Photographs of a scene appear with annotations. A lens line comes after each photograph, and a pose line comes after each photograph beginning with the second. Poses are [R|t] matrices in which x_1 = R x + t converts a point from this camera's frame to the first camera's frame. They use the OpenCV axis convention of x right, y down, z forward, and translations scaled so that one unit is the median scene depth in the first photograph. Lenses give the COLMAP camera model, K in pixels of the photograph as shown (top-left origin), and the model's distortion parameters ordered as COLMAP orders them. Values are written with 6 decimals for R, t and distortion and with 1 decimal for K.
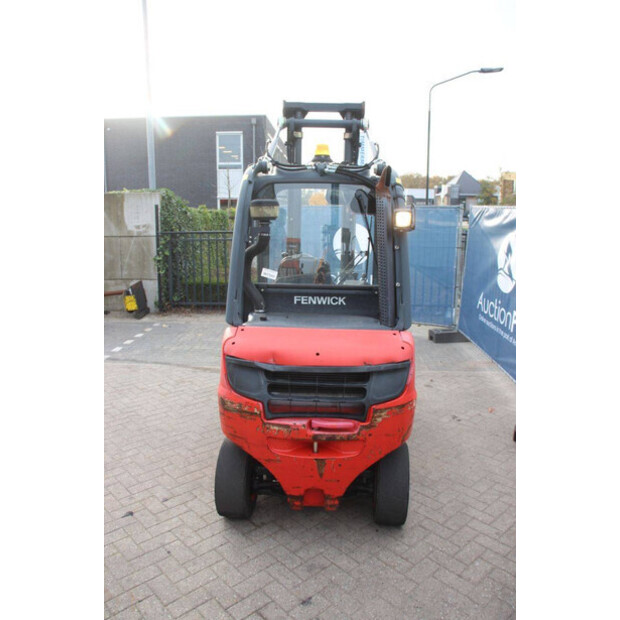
lens RADIAL K [[513.0, 0, 308.7], [0, 513.0, 302.4], [0, 0, 1]] dist [-0.184632, 0.161465]
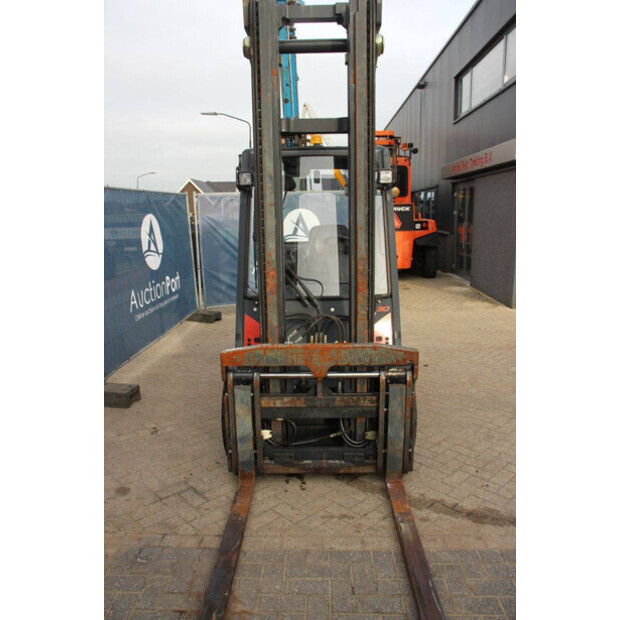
lens RADIAL K [[513.0, 0, 308.7], [0, 513.0, 302.4], [0, 0, 1]] dist [-0.184632, 0.161465]
pose [[-0.999965, -0.000649, -0.008380, 0.070606], [-0.003552, 0.936233, 0.351362, -0.458763], [0.007617, 0.351379, -0.936202, 2.935225]]
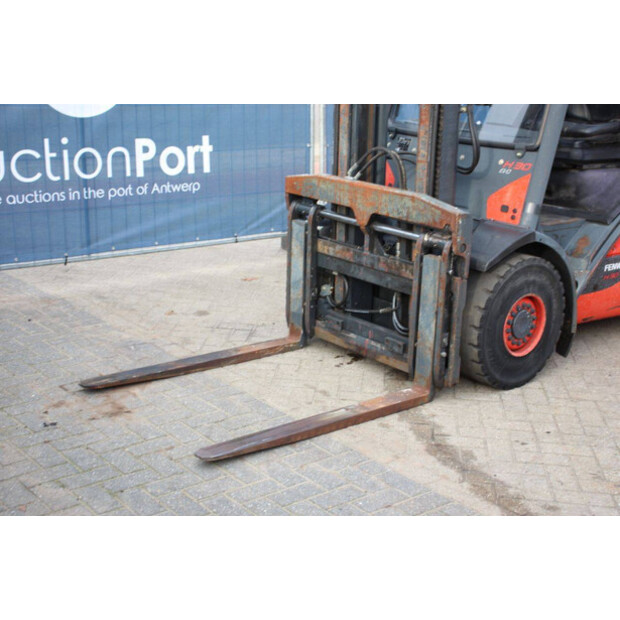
lens RADIAL K [[987.4, 0, 310.0], [0, 987.4, 310.0], [0, 0, 1]] dist [0.155400, 0.079527]
pose [[-0.662221, -0.246602, 0.707567, -1.132547], [0.089022, 0.911713, 0.401068, -0.480271], [-0.744001, 0.328584, -0.581803, 3.067930]]
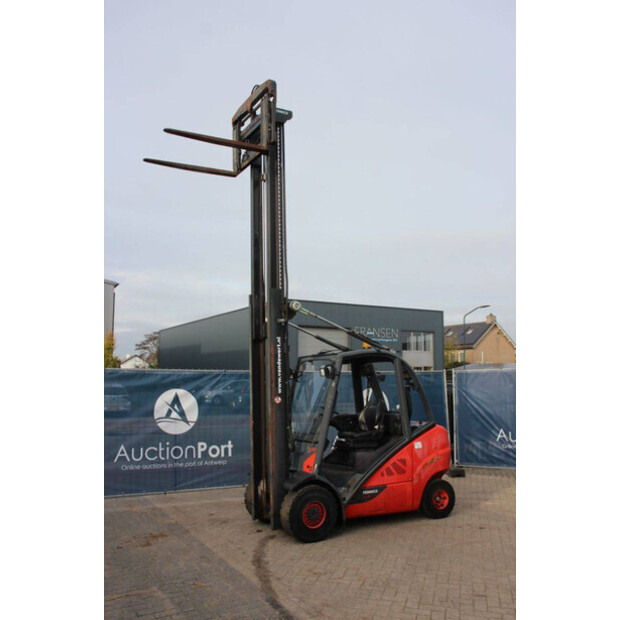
lens RADIAL K [[567.1, 0, 304.2], [0, 567.1, 310.7], [0, 0, 1]] dist [-0.145690, 0.182610]
pose [[-0.510447, 0.092327, 0.854938, -2.194139], [0.151500, 0.988323, -0.016277, -0.544866], [-0.846458, 0.121214, -0.518474, 2.947363]]
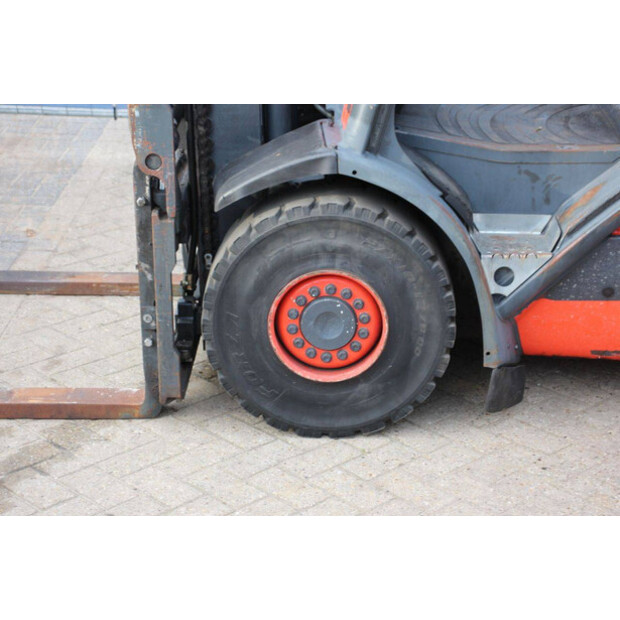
lens RADIAL K [[1455.8, 0, 310.0], [0, 1455.8, 310.0], [0, 0, 1]] dist [0.453665, 0.096902]
pose [[0.000497, -0.377819, 0.925879, -1.413007], [0.183559, 0.910182, 0.371315, -0.261826], [-0.983009, 0.169769, 0.069804, 1.756883]]
